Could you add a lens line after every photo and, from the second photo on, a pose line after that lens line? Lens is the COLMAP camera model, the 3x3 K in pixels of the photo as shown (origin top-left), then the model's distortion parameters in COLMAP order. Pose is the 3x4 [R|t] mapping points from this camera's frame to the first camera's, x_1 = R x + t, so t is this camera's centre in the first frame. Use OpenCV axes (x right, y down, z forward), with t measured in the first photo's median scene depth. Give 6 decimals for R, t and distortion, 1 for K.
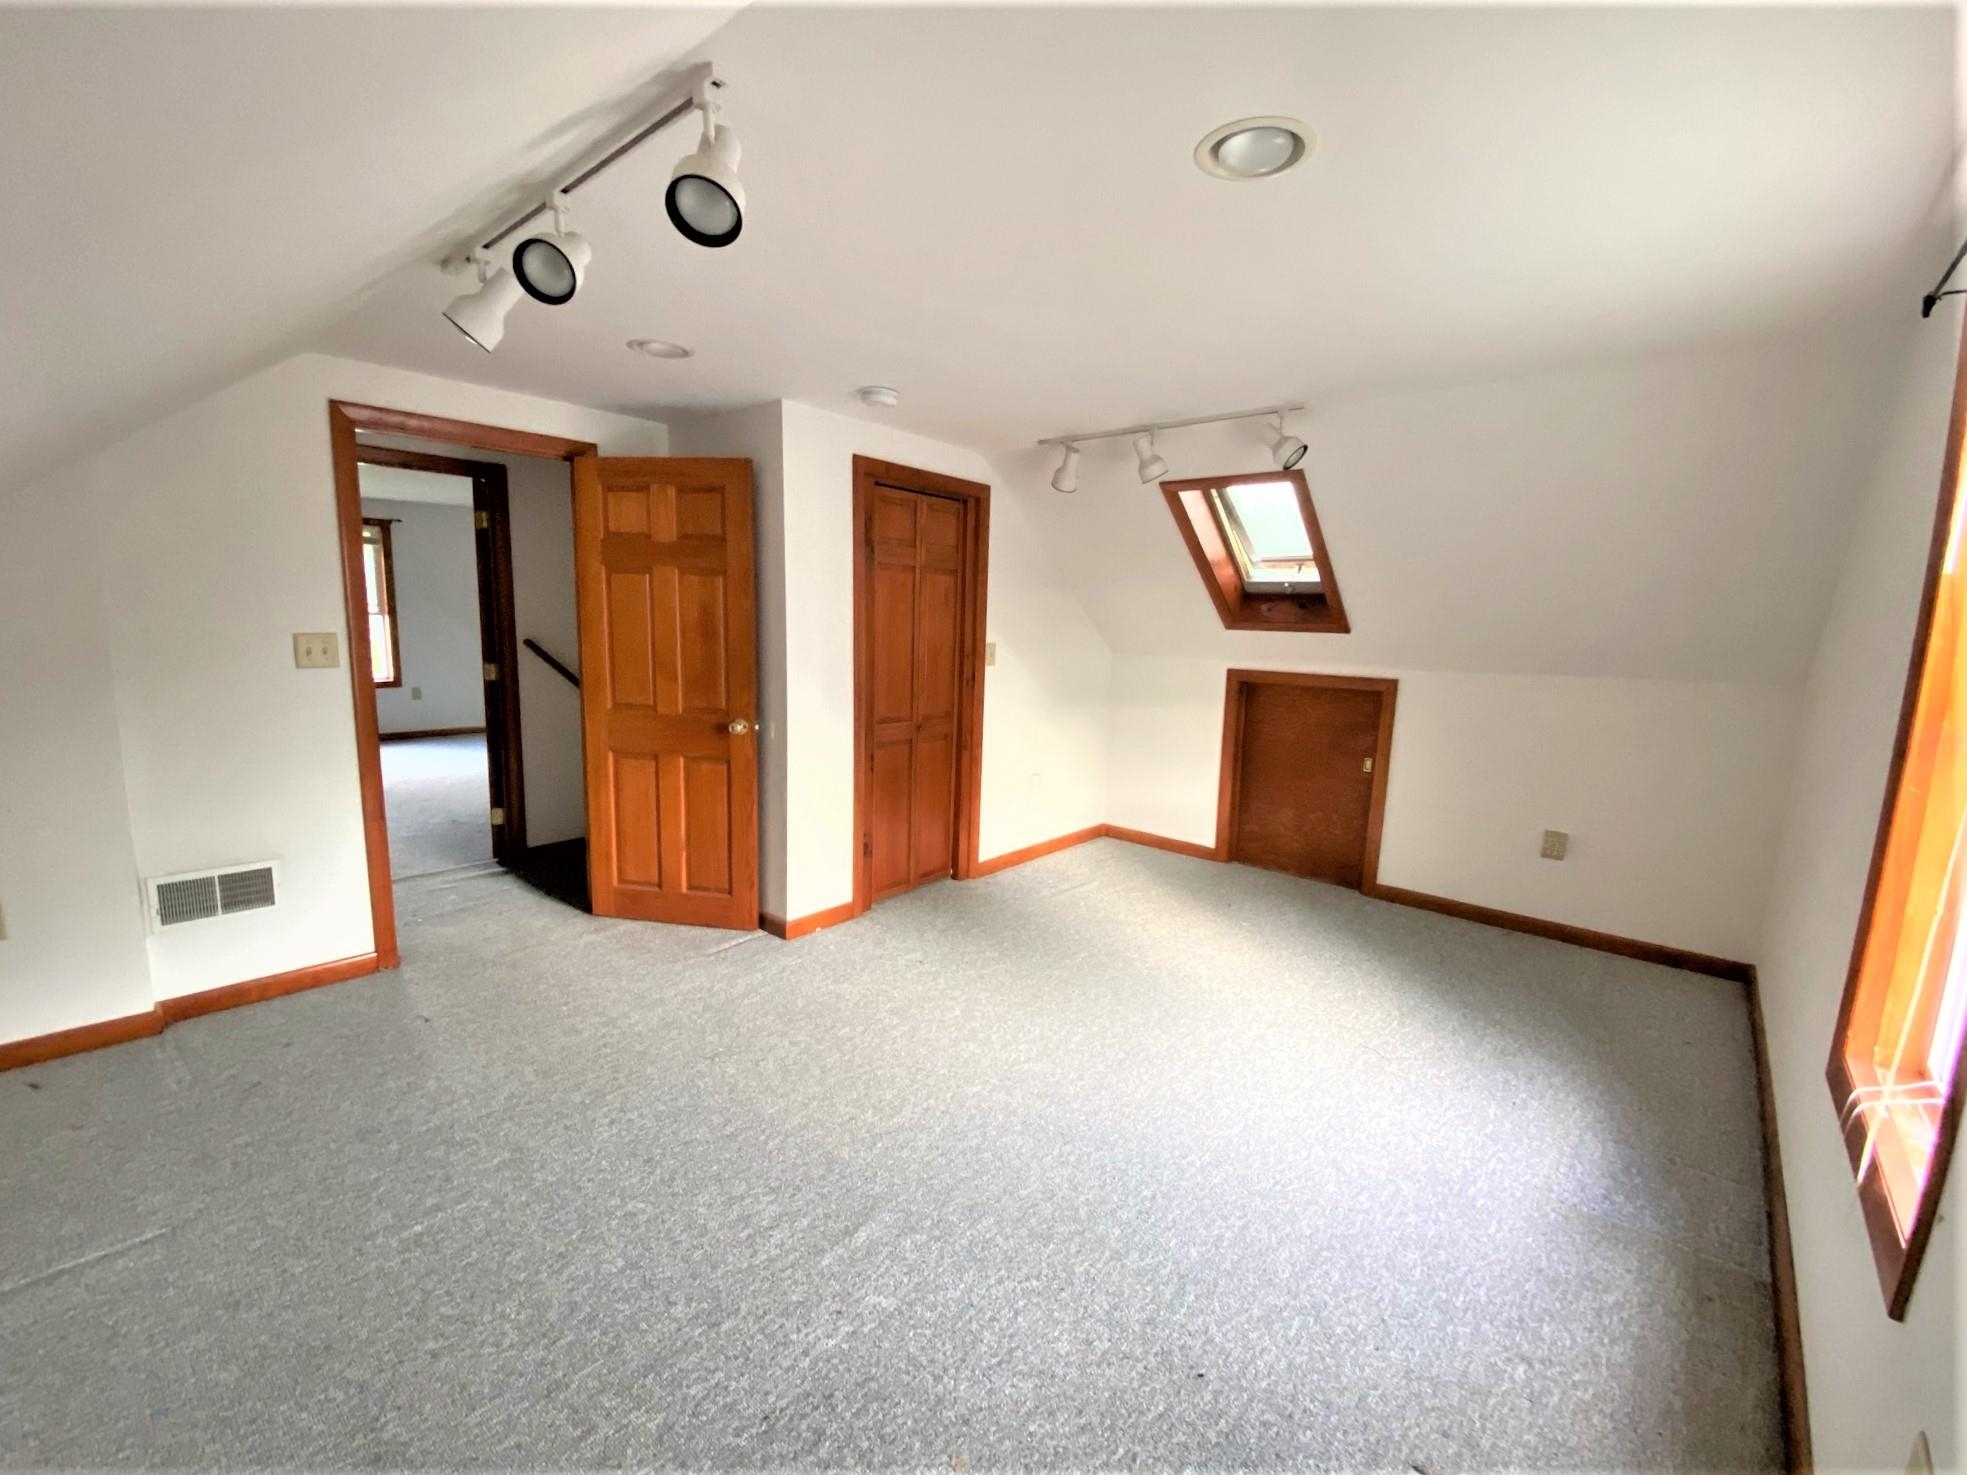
lens RADIAL K [[796.4, 0, 976.9], [0, 796.4, 741.1], [0, 0, 1]] dist [0.054514, -0.042441]
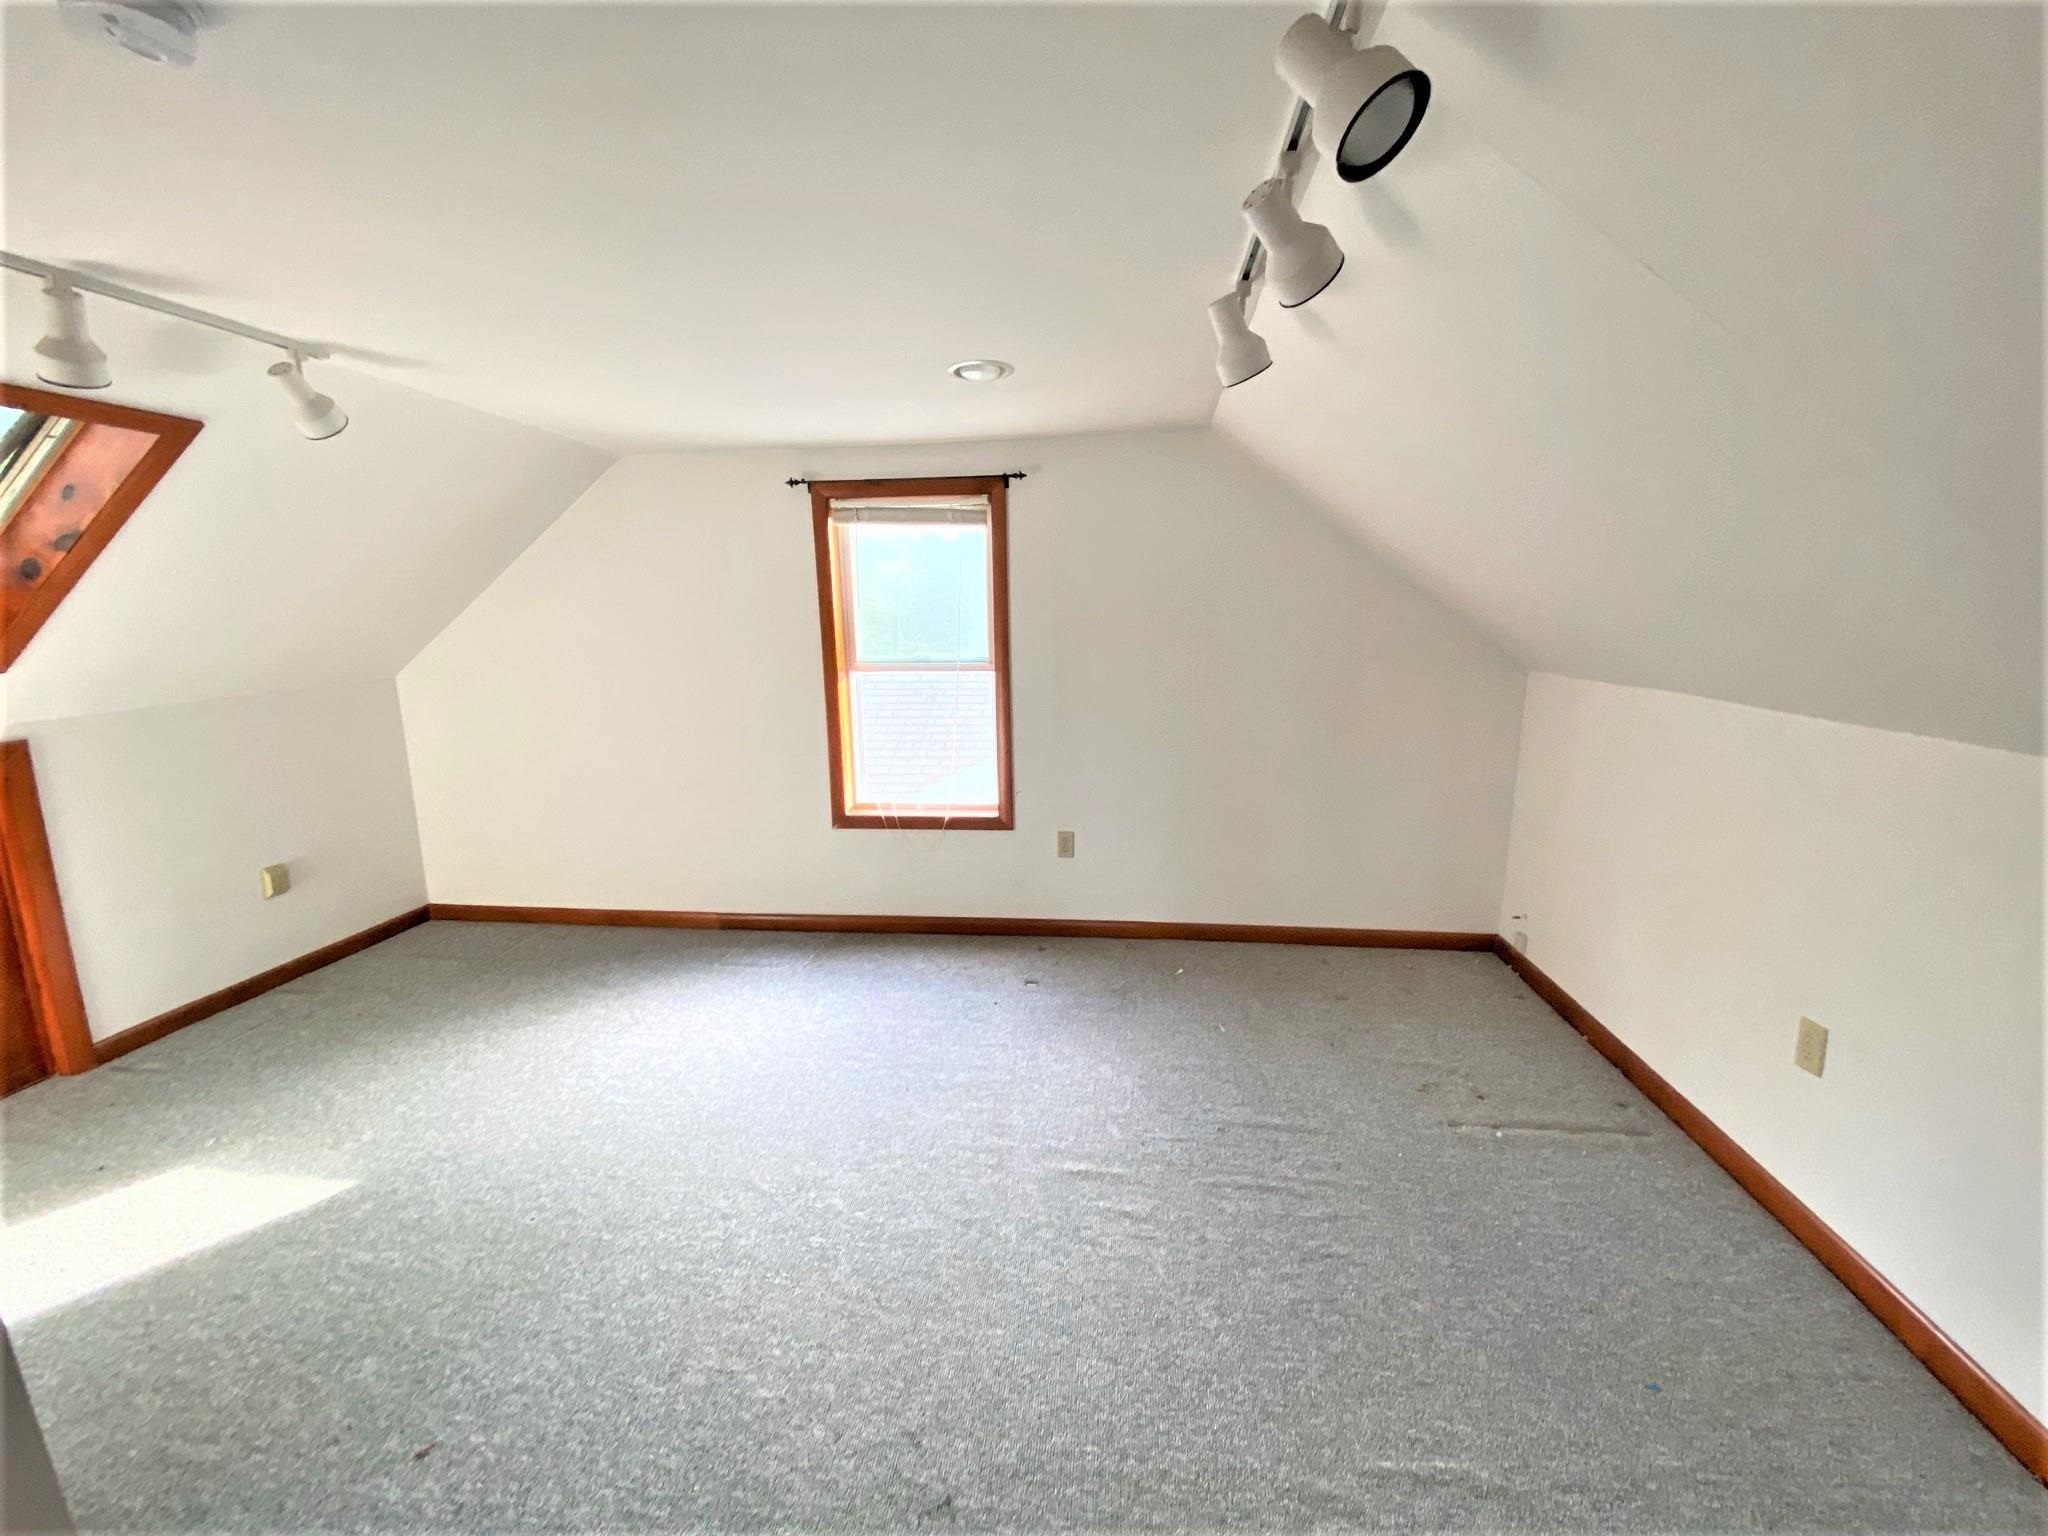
lens RADIAL K [[829.2, 0, 1017.1], [0, 829.2, 771.7], [0, 0, 1]] dist [0.054514, -0.042441]
pose [[-0.540911, -0.174018, 0.822881, -0.883972], [0.128361, 0.949822, 0.285239, -0.265204], [-0.831227, 0.259915, -0.491433, 1.351868]]
